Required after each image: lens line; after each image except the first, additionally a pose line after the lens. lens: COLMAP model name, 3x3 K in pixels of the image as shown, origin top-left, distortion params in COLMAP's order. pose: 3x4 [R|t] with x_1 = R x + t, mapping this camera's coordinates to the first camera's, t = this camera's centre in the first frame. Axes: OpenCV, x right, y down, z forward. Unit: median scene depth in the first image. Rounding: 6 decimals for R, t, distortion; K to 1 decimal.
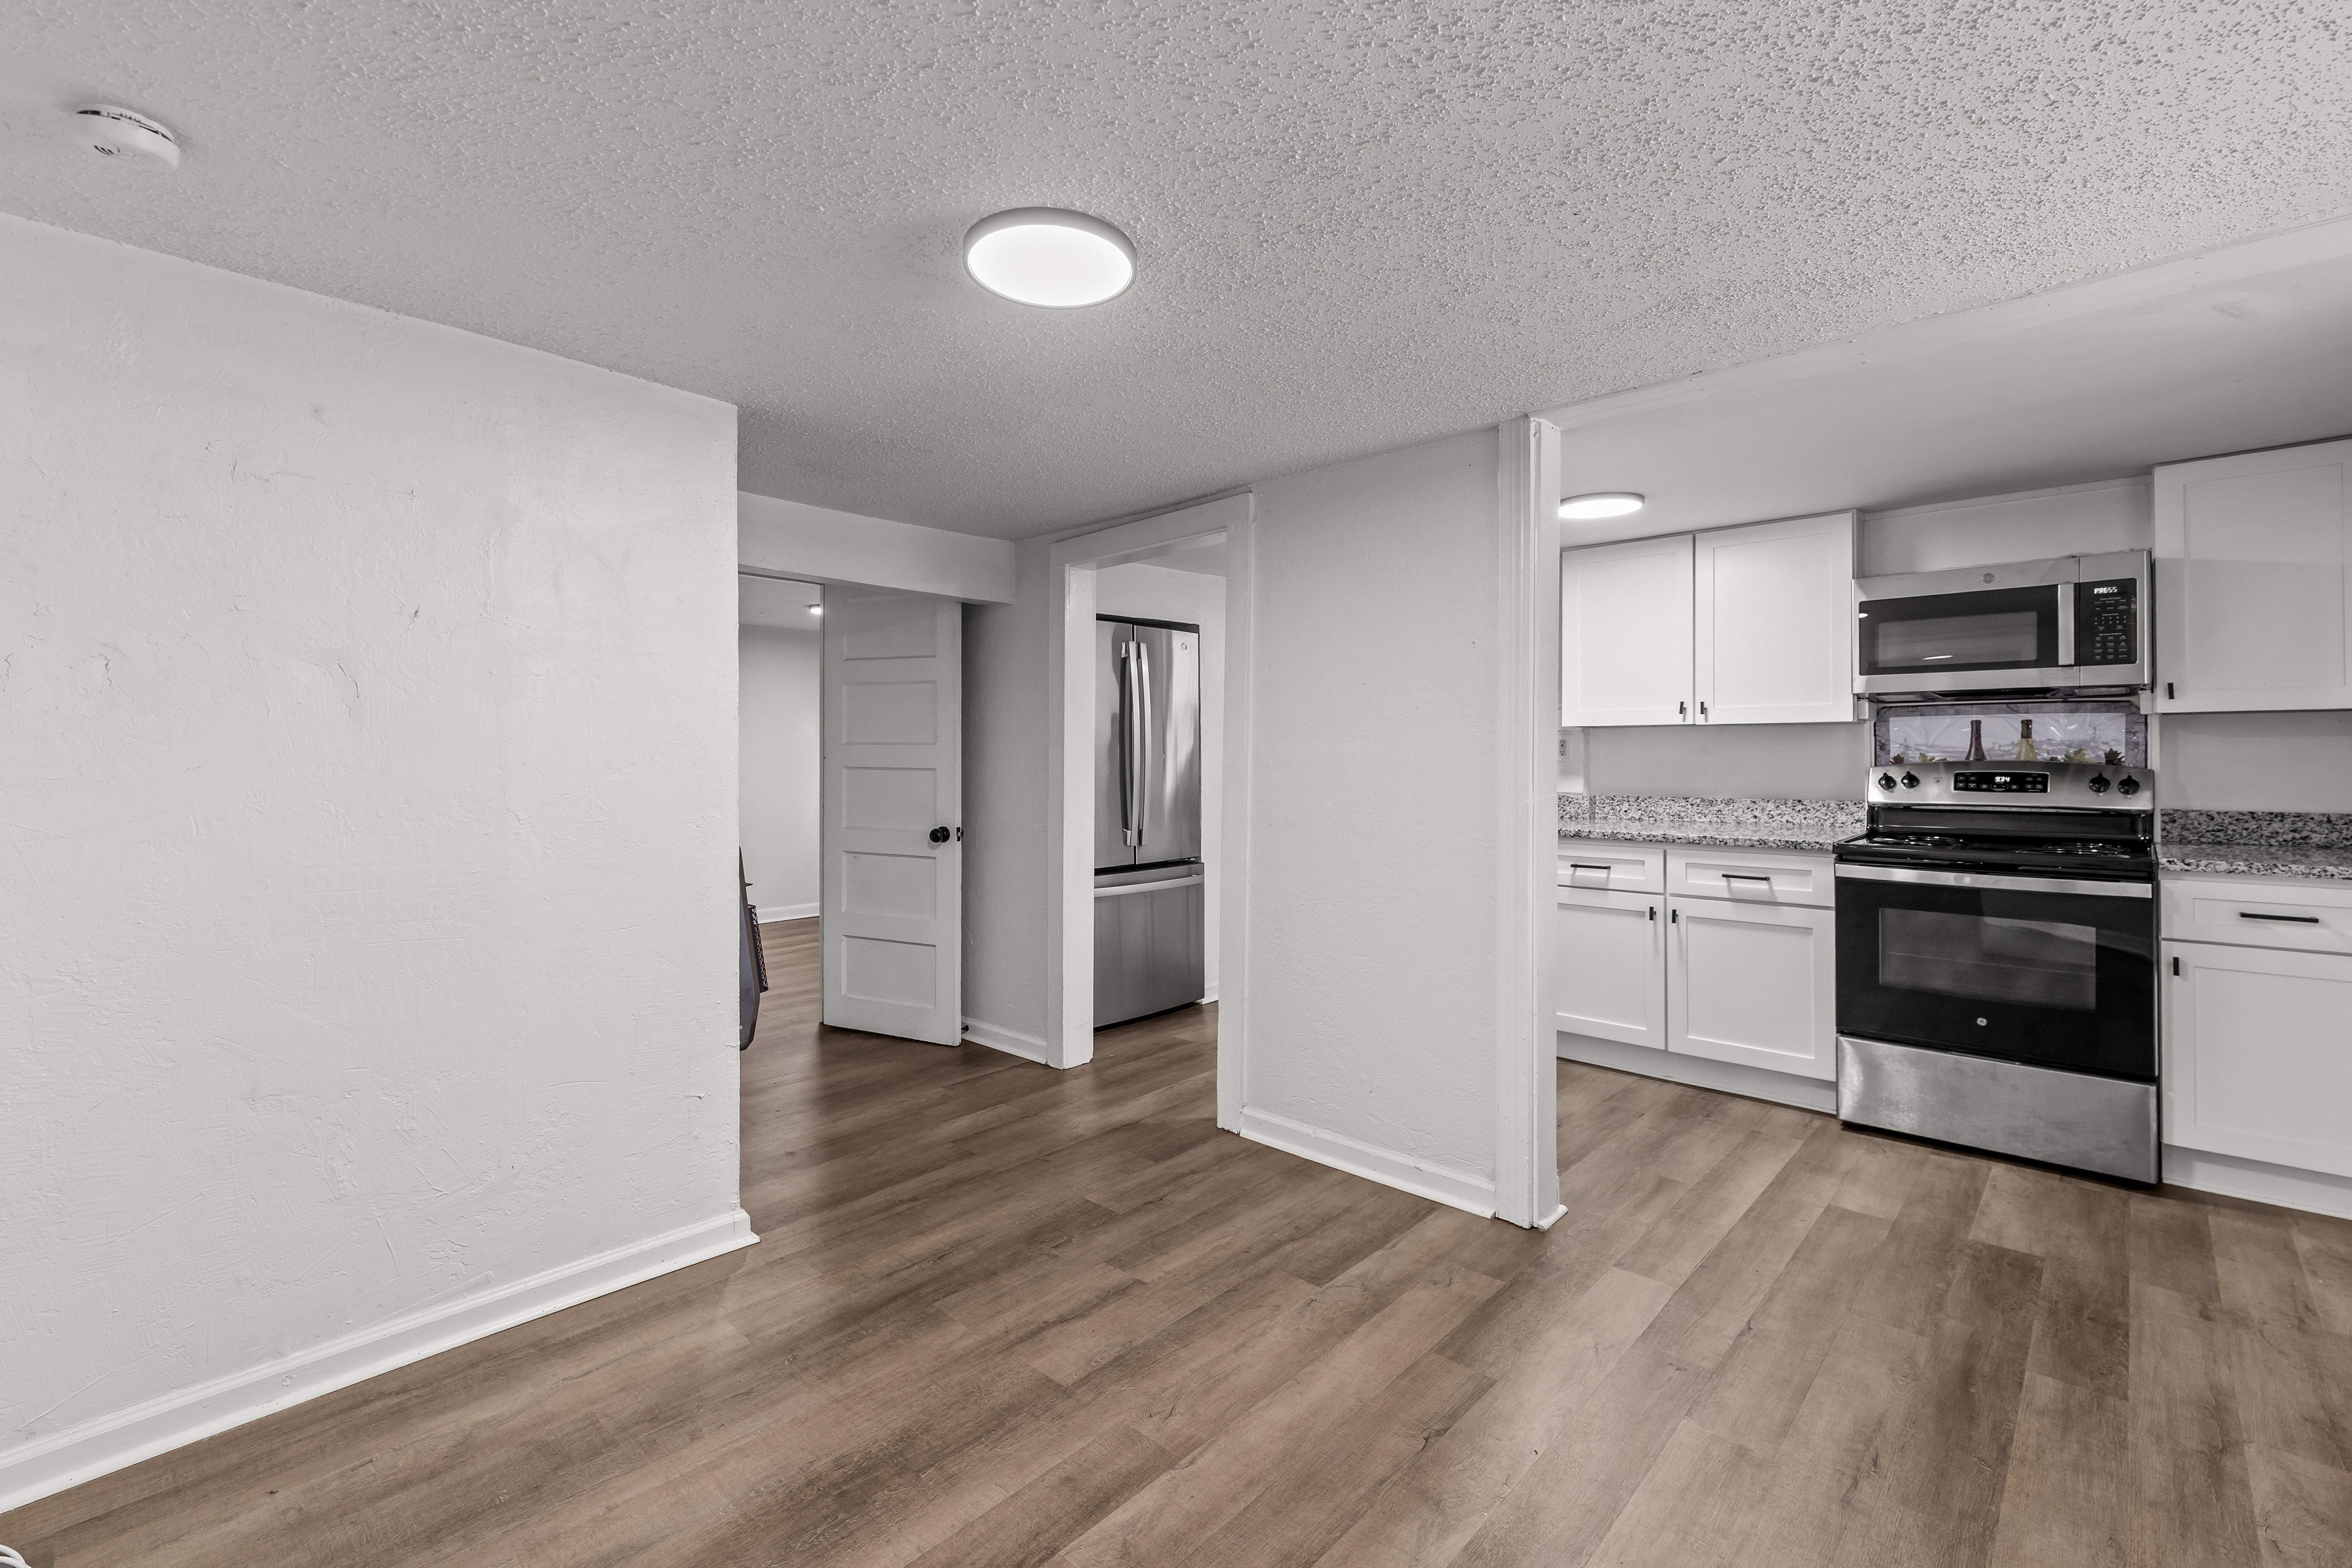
lens RADIAL K [[1031.1, 0, 1174.0], [0, 1031.1, 749.1], [0, 0, 1]] dist [0.000258, 0.000330]
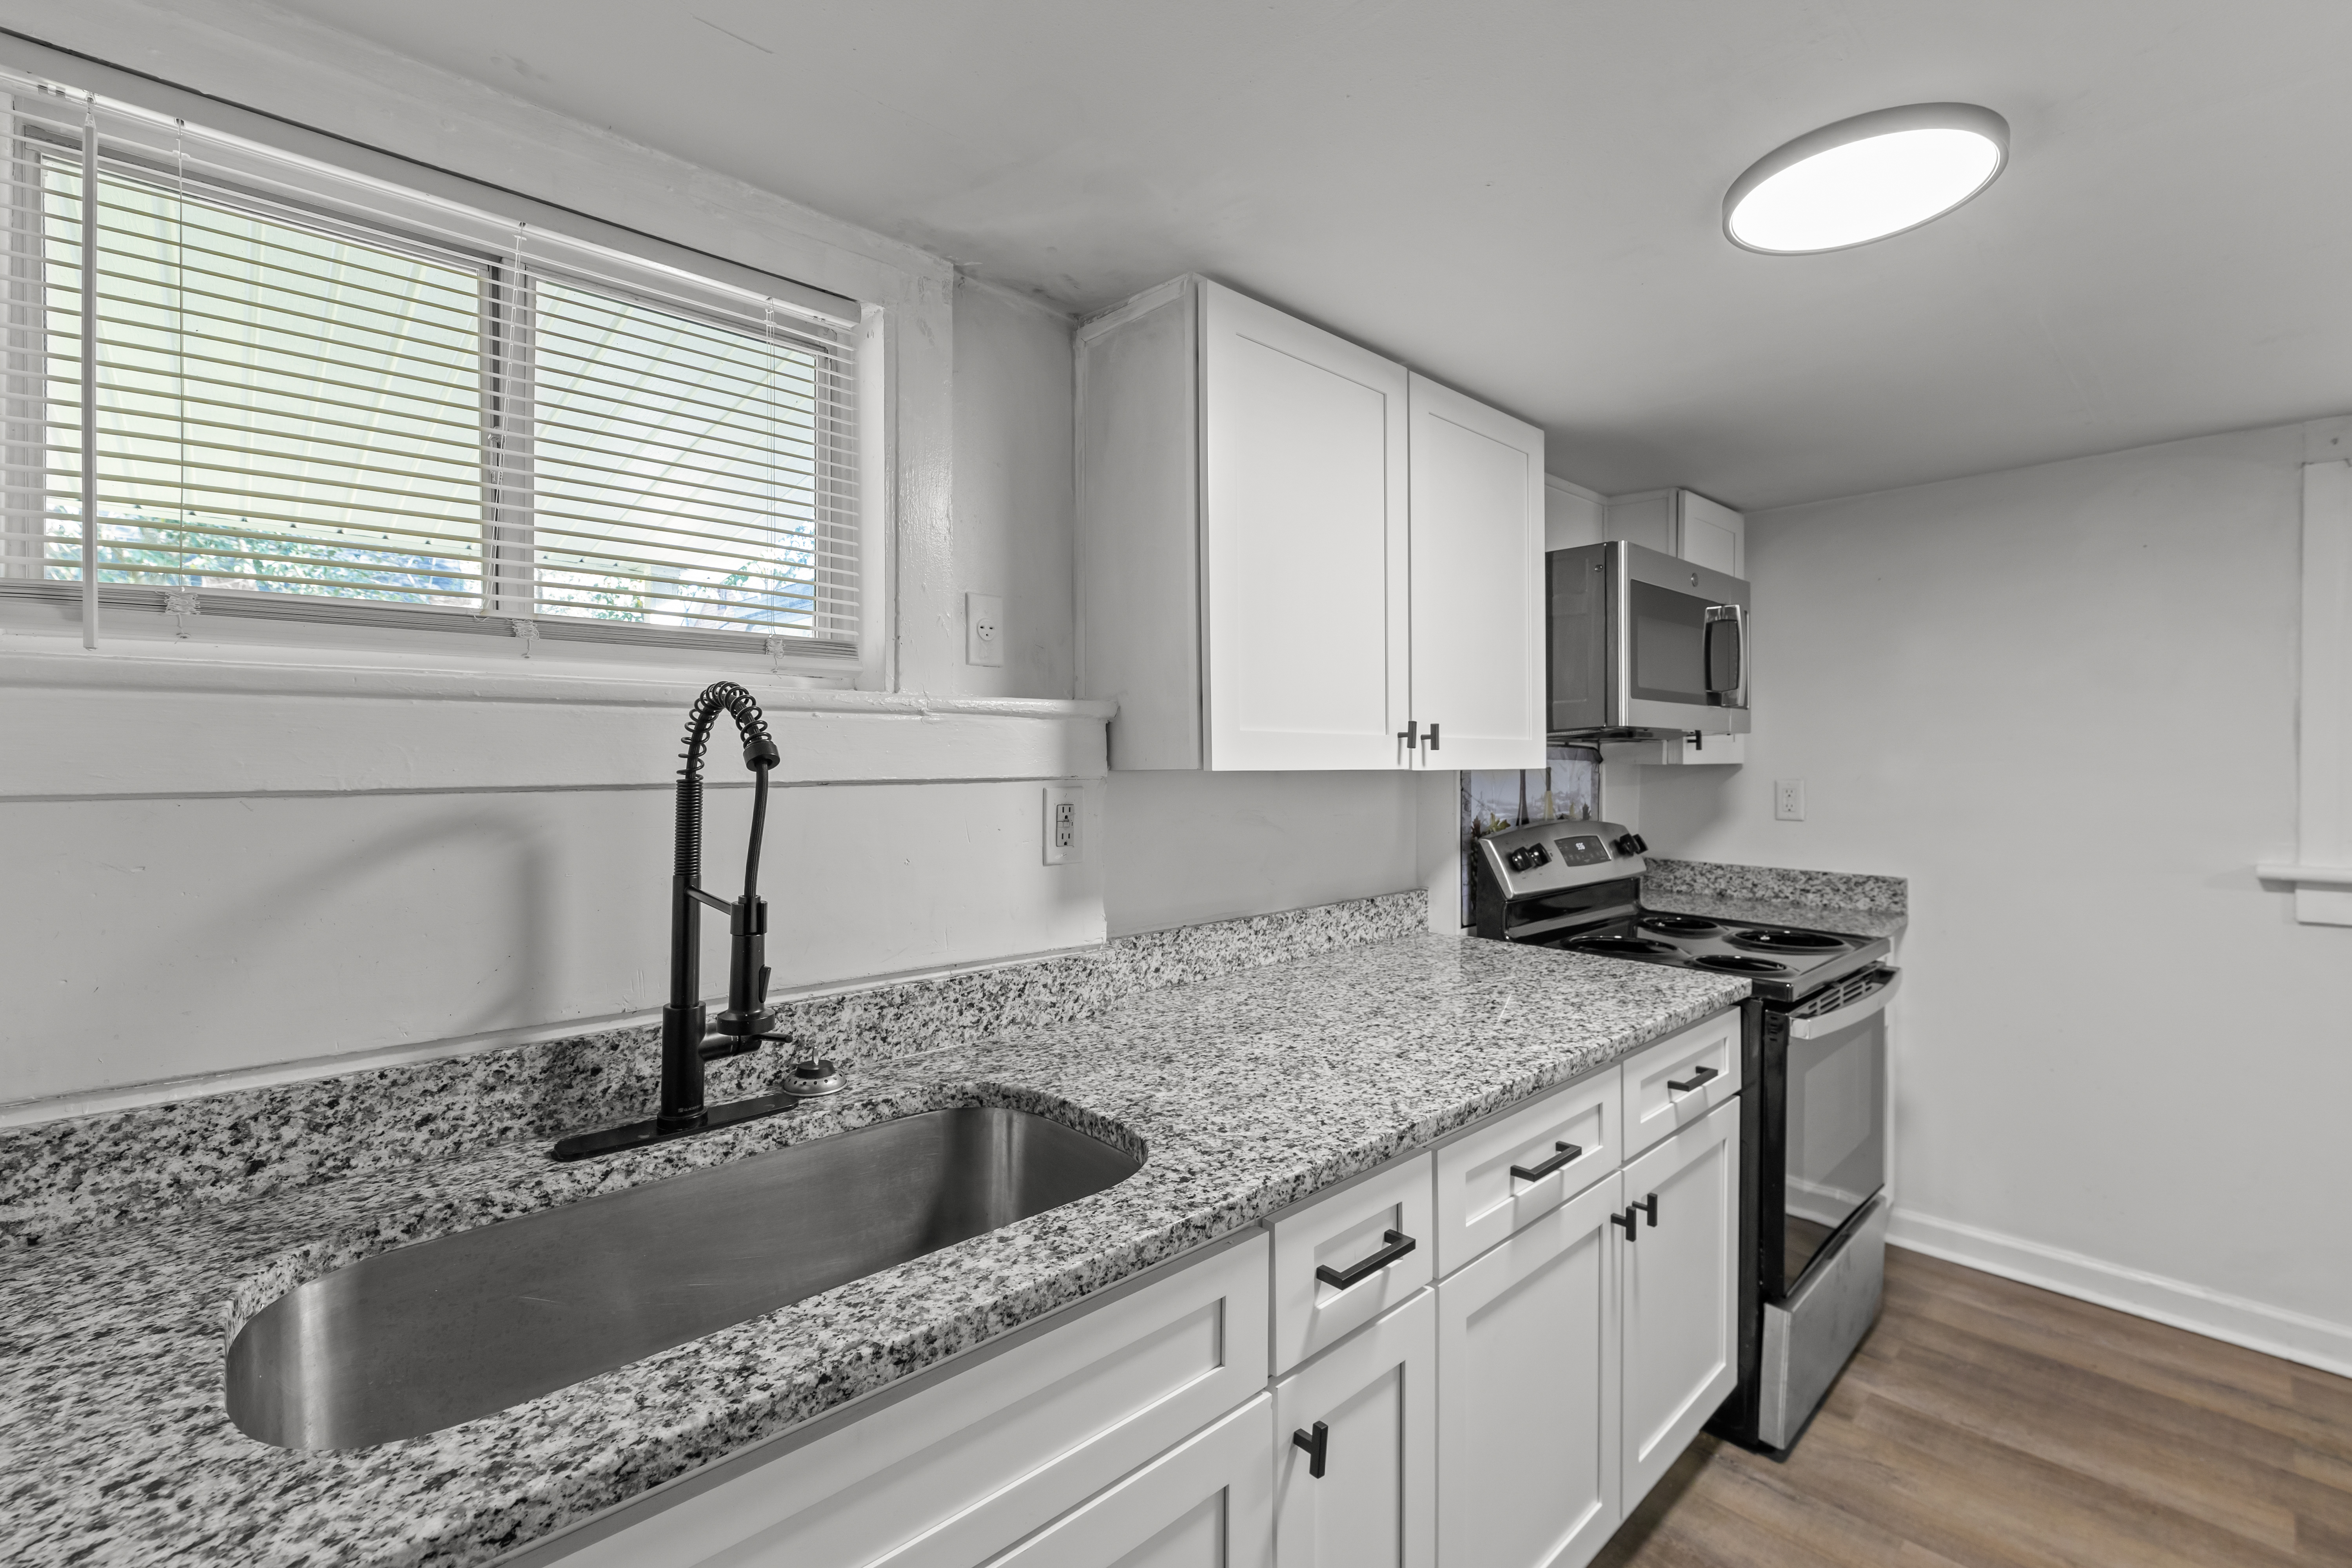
lens RADIAL K [[1018.4, 0, 1170.7], [0, 1018.4, 755.1], [0, 0, 1]] dist [-0.001182, -0.000044]
pose [[0.071567, 0.004414, 0.997426, 0.036385], [-0.008036, 0.999960, -0.003849, -0.035896], [-0.997403, -0.007739, 0.071599, 1.372127]]
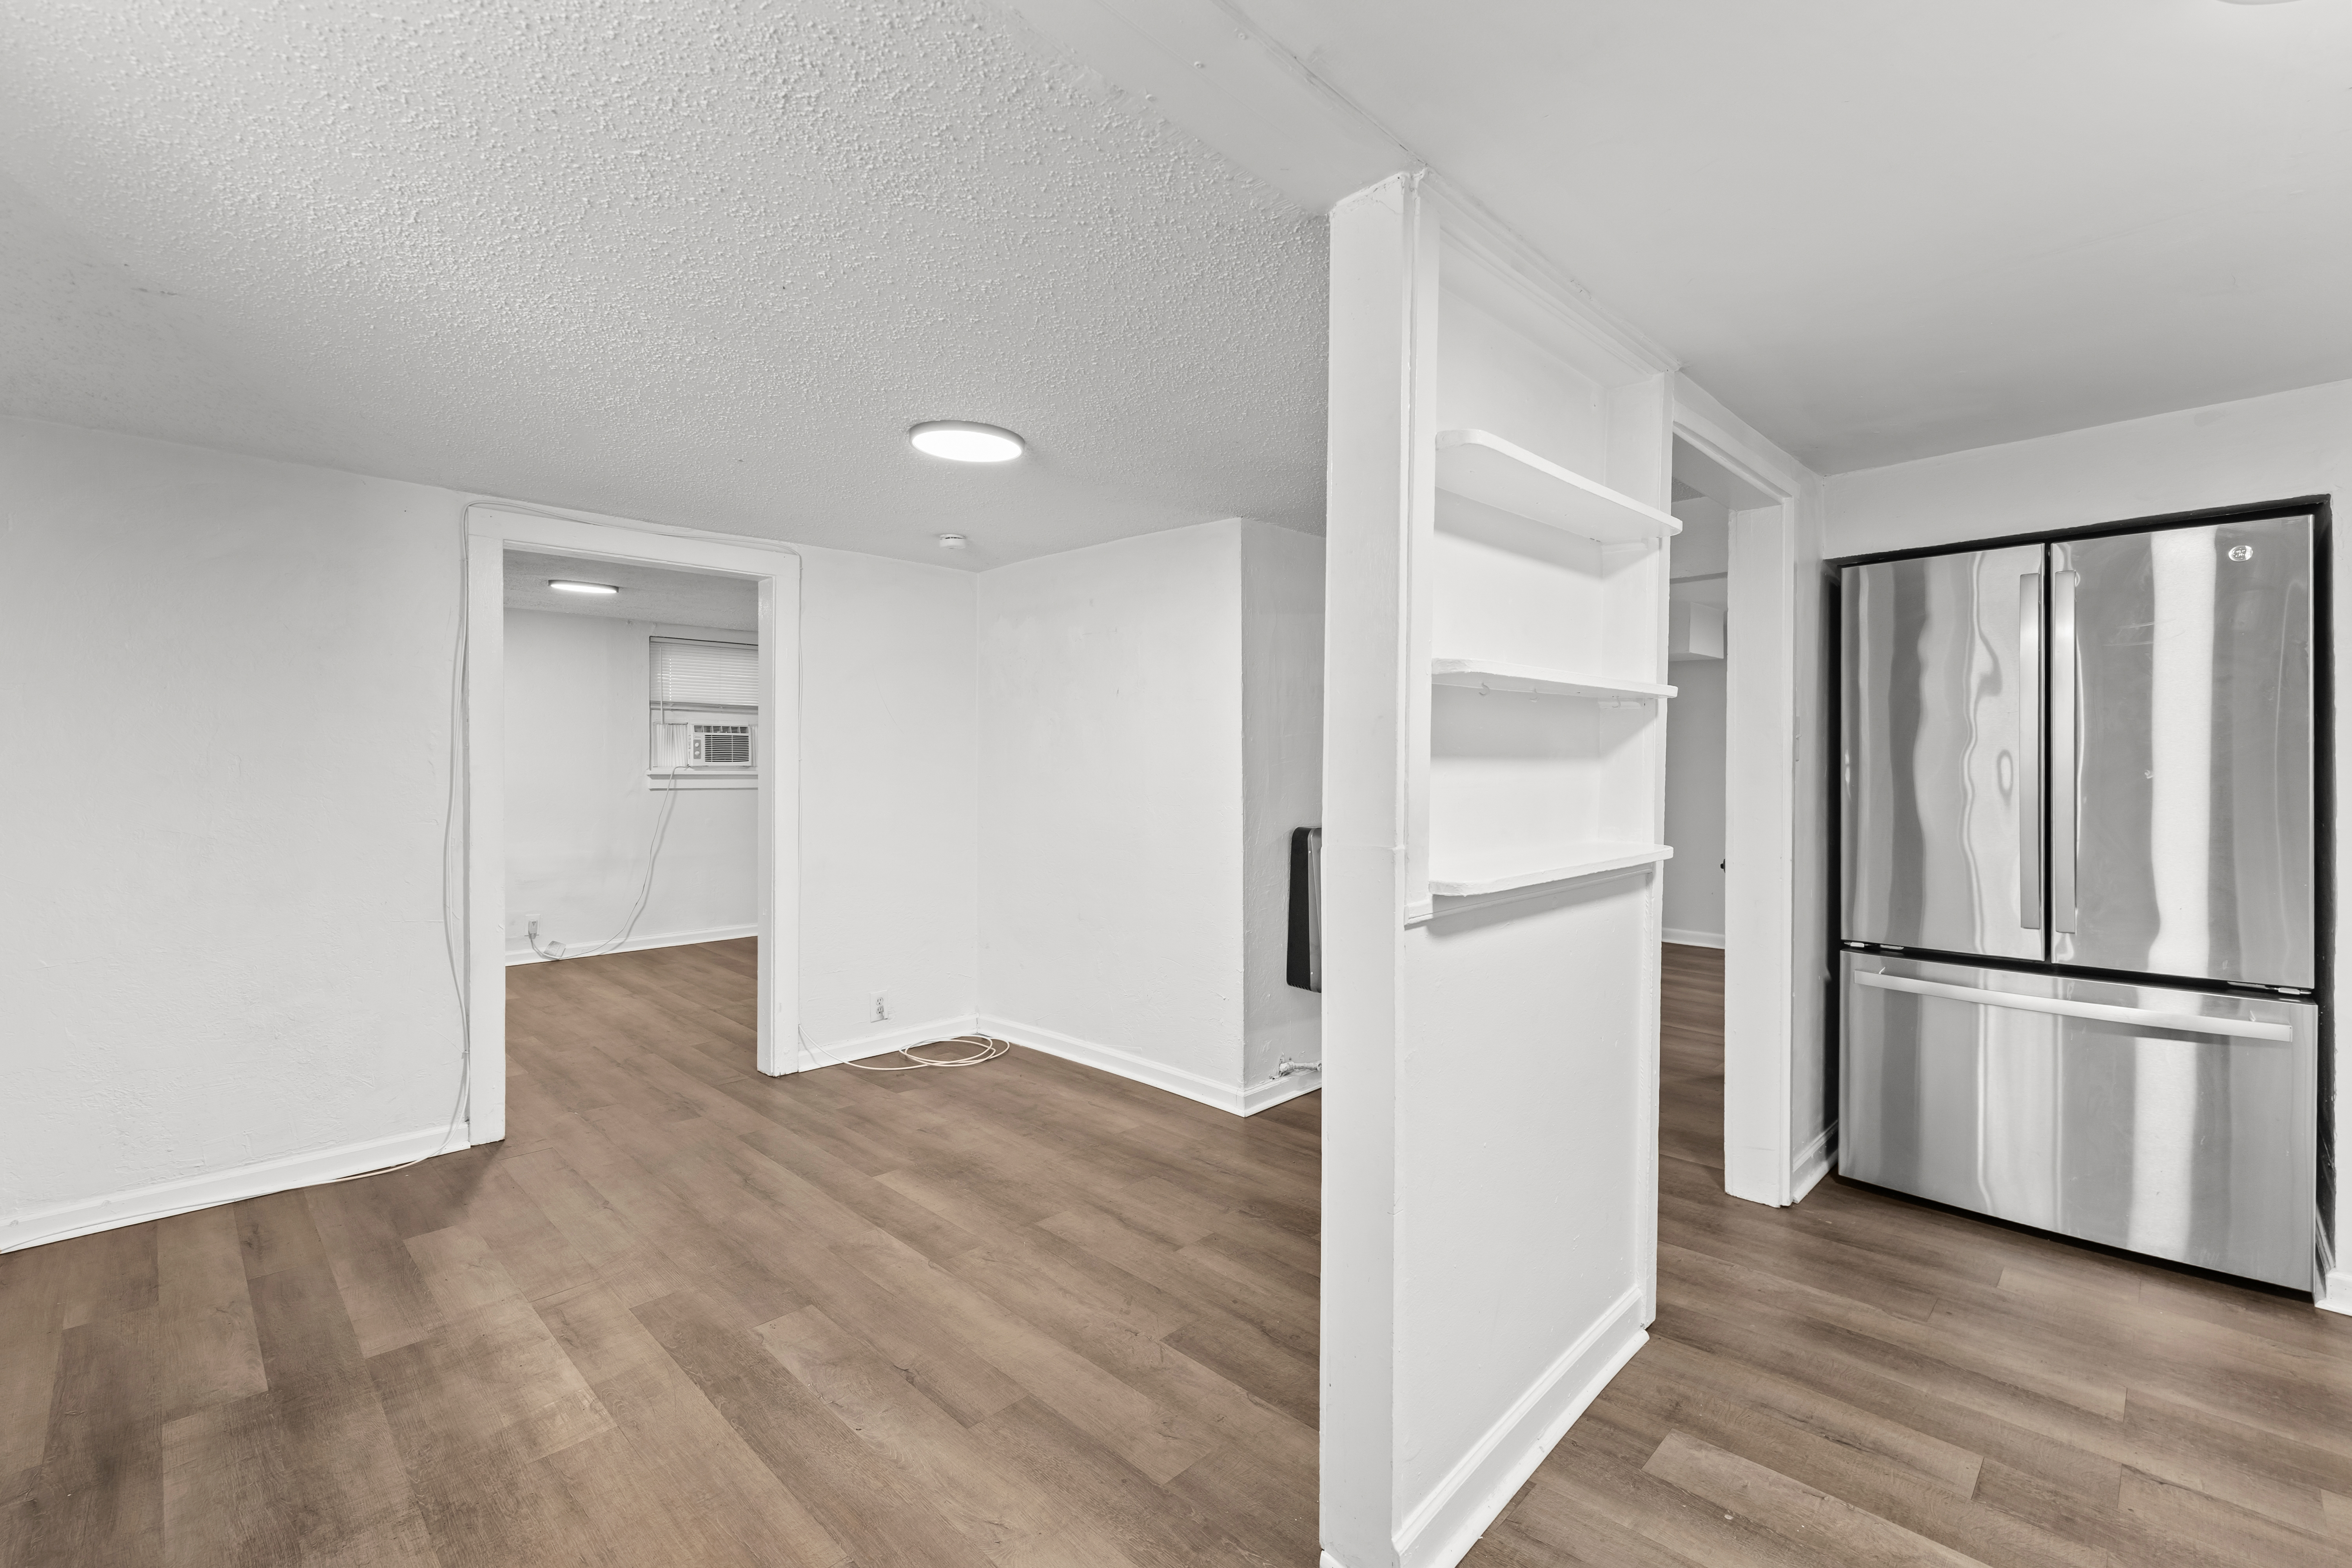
lens RADIAL K [[1027.2, 0, 1179.2], [0, 1027.2, 762.4], [0, 0, 1]] dist [0.000836, -0.000063]
pose [[-0.031488, 0.002864, -0.999500, 0.783770], [0.001294, 0.999995, 0.002825, -0.002070], [0.999503, -0.001204, -0.031492, 0.768086]]
